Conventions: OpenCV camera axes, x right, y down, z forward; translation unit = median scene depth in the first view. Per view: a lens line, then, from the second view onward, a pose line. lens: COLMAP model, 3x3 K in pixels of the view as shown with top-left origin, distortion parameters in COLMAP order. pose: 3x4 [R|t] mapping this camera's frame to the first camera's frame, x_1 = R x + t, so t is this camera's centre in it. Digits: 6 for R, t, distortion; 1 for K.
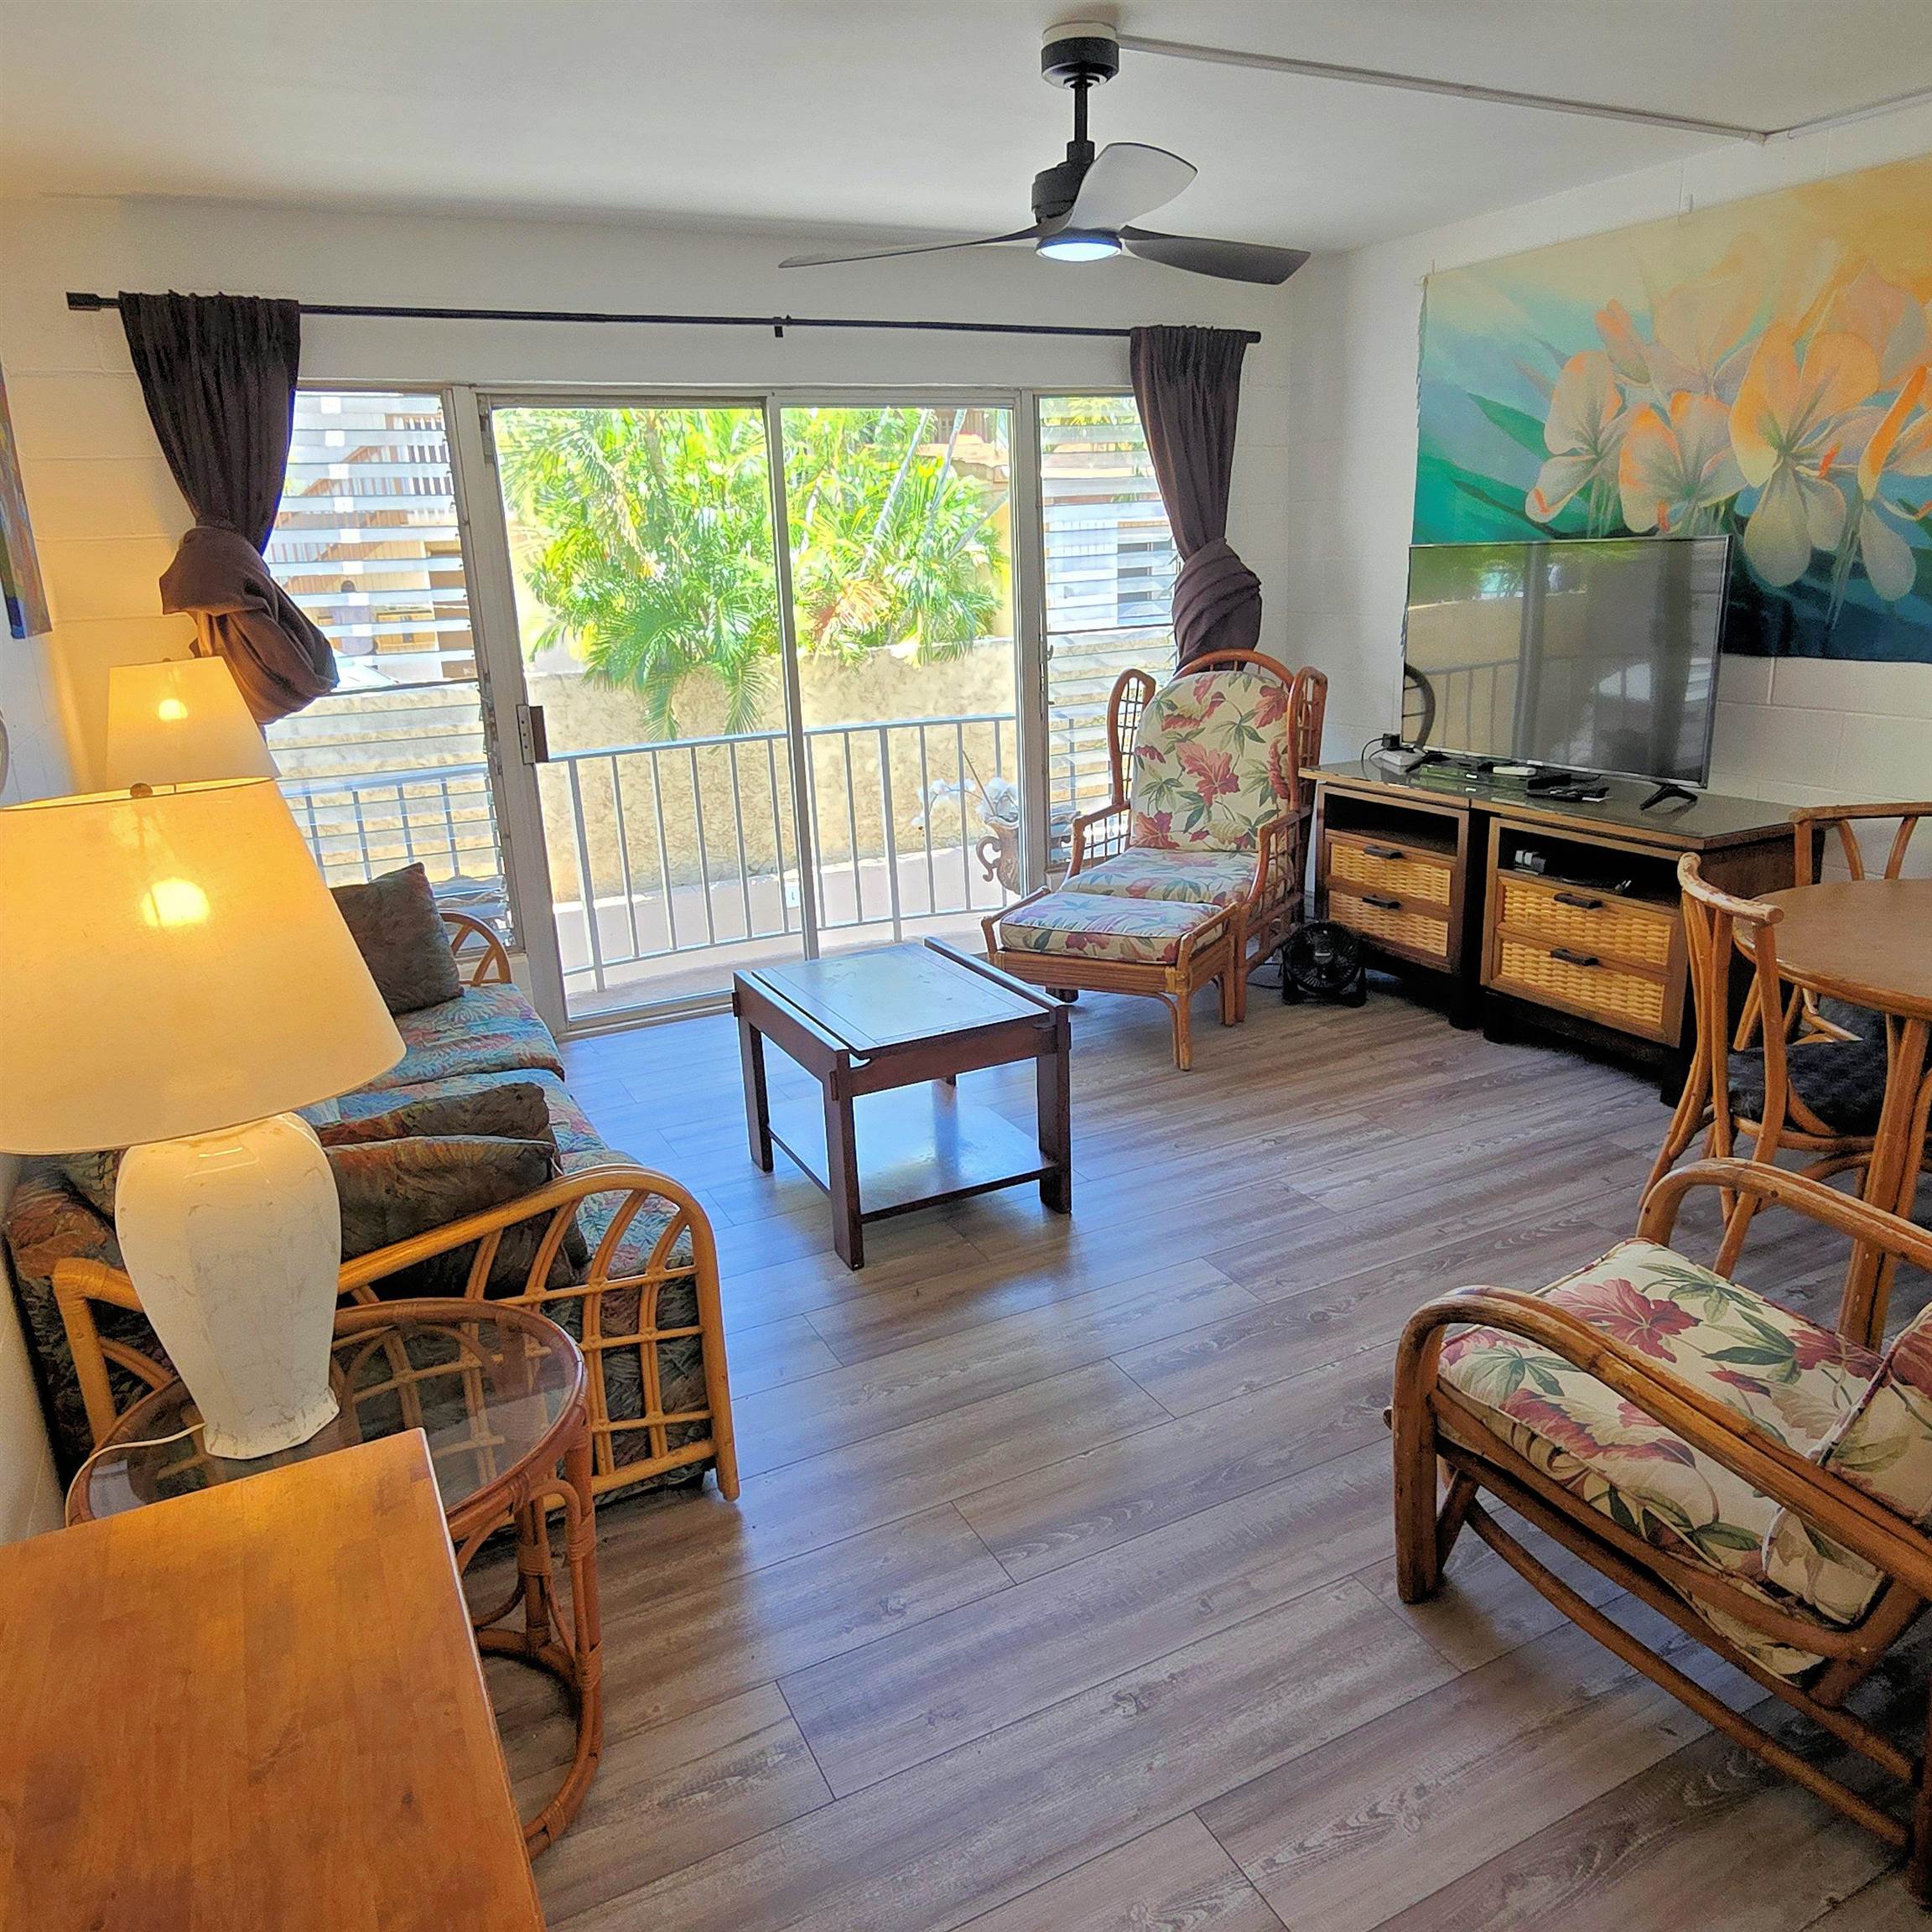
lens RADIAL K [[1427.9, 0, 963.5], [0, 1427.9, 969.5], [0, 0, 1]] dist [0.001198, -0.010479]
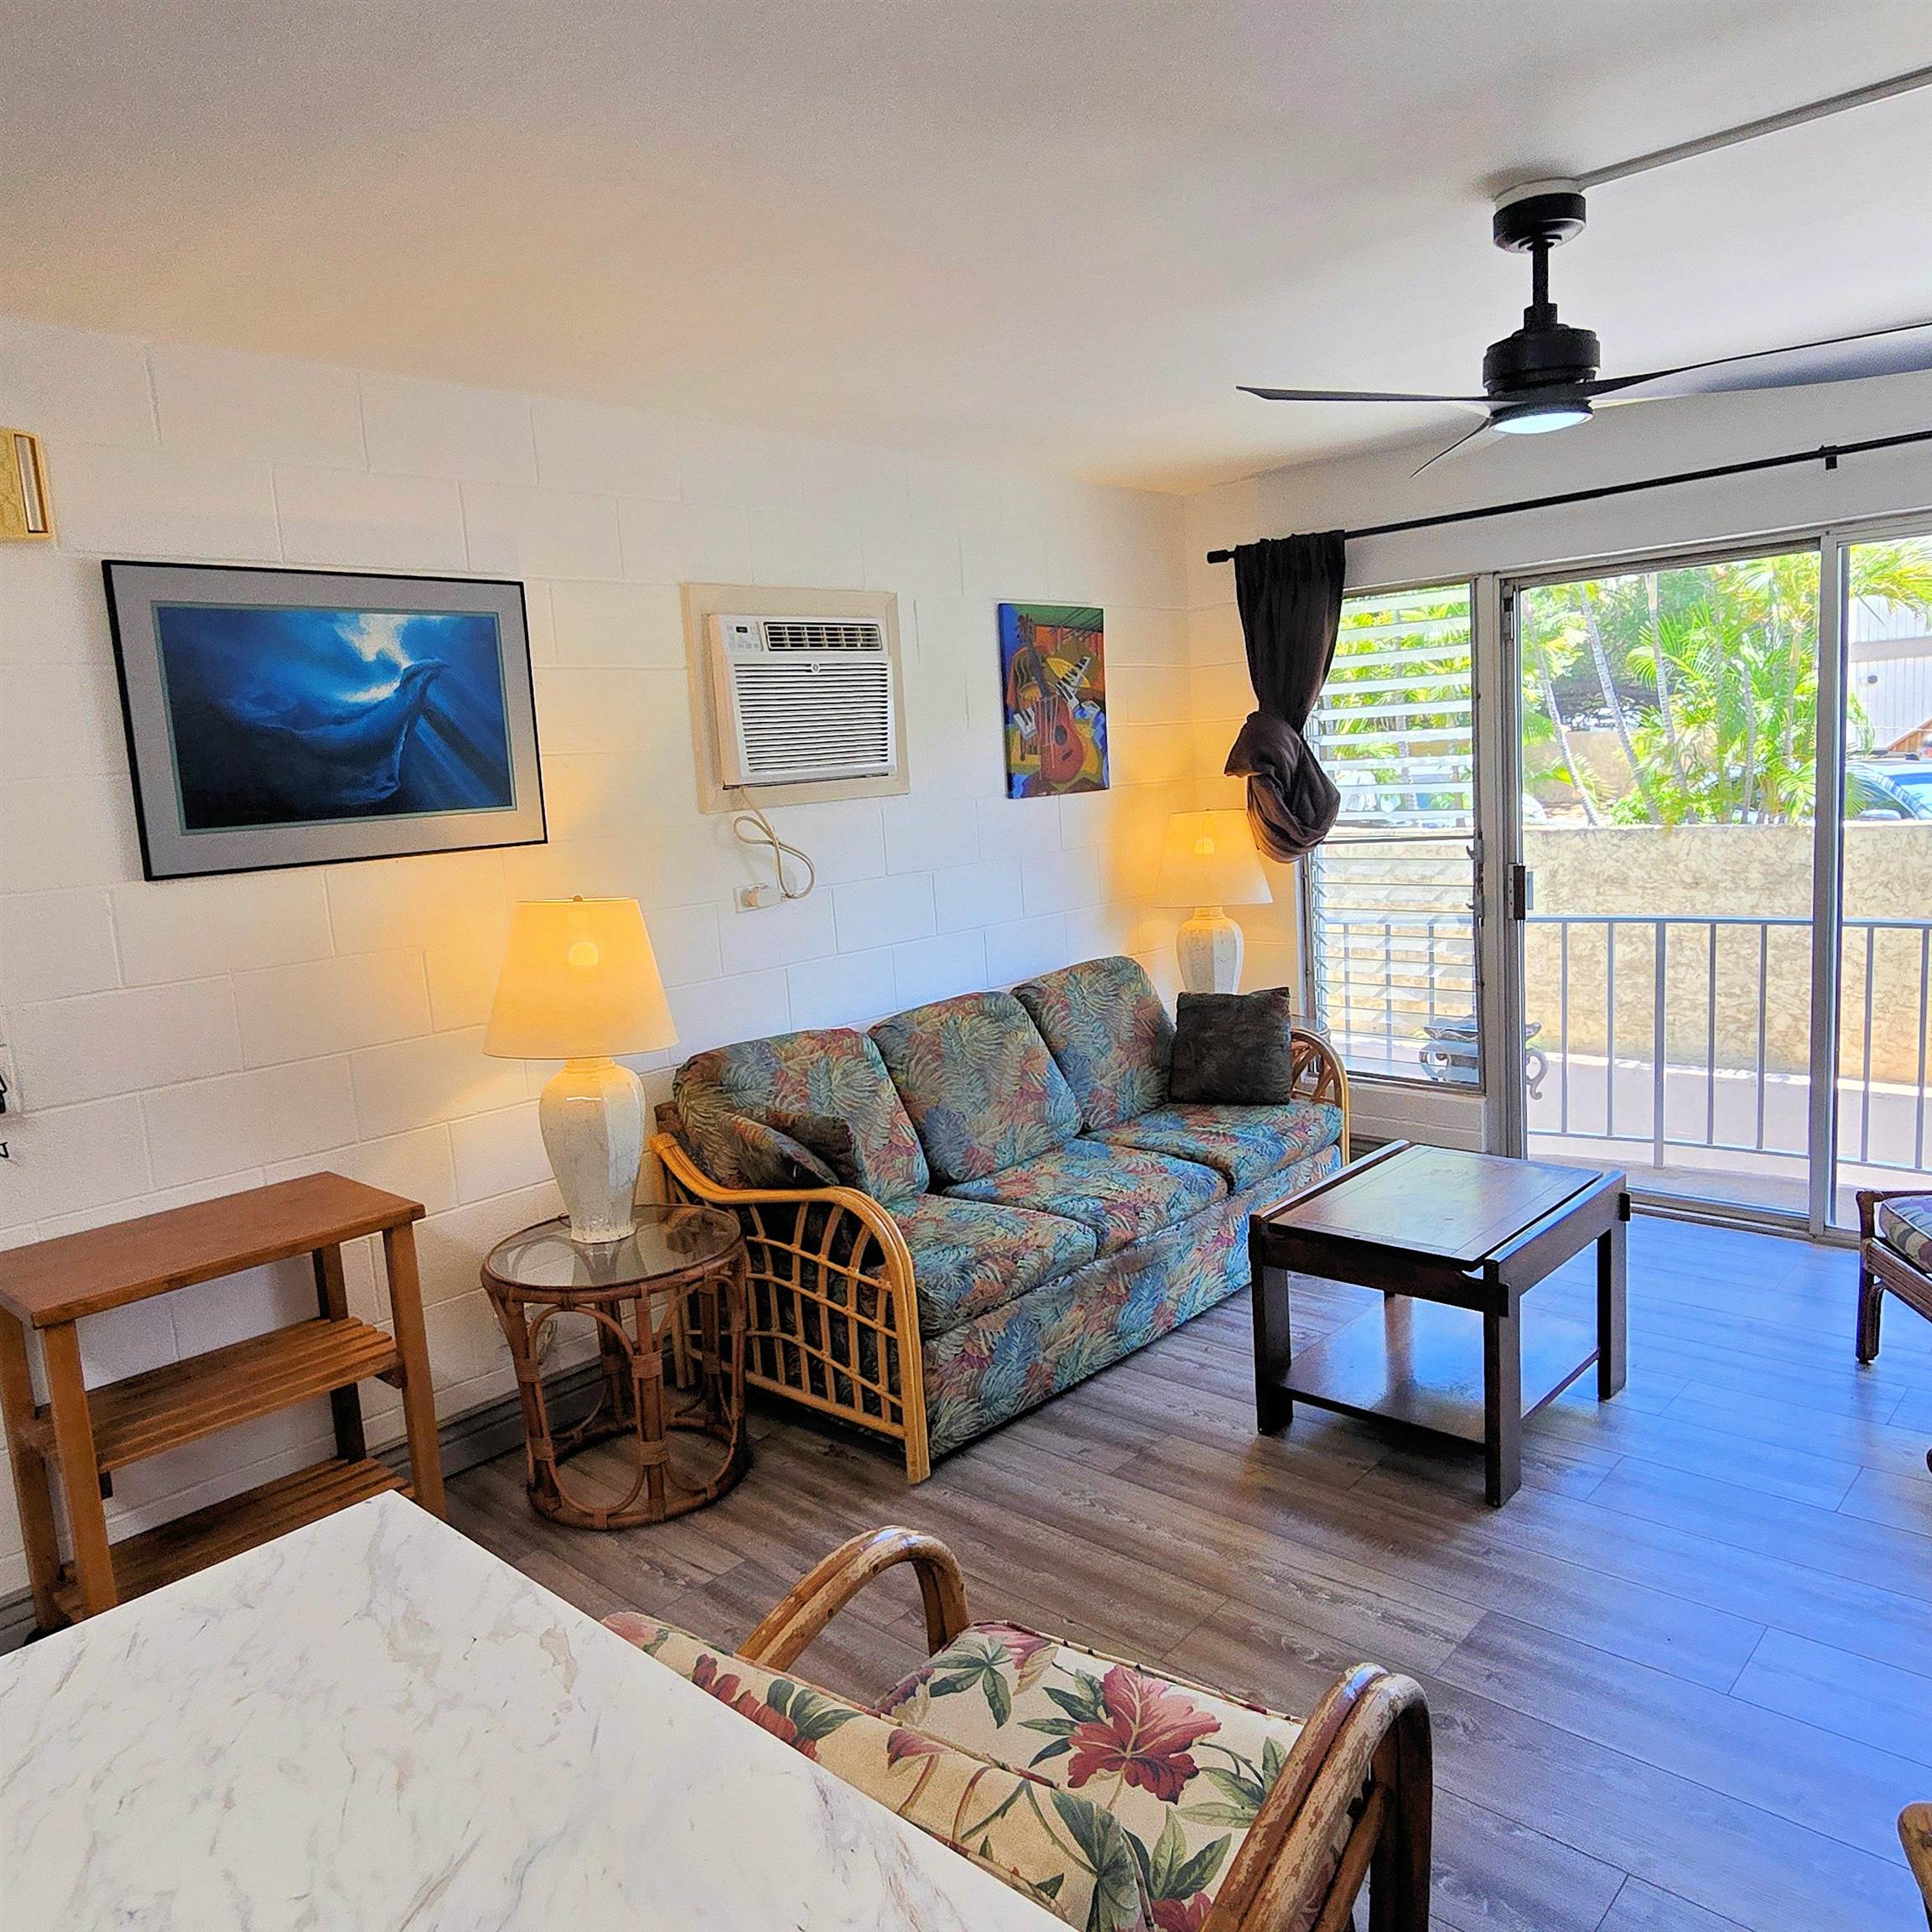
lens RADIAL K [[1427.9, 0, 961.5], [0, 1427.9, 963.5], [0, 0, 1]] dist [0.001198, -0.010479]
pose [[0.350217, 0.145713, -0.925265, 0.616055], [-0.216723, 0.973626, 0.071298, -0.118495], [0.911251, 0.175557, 0.372559, 0.300290]]
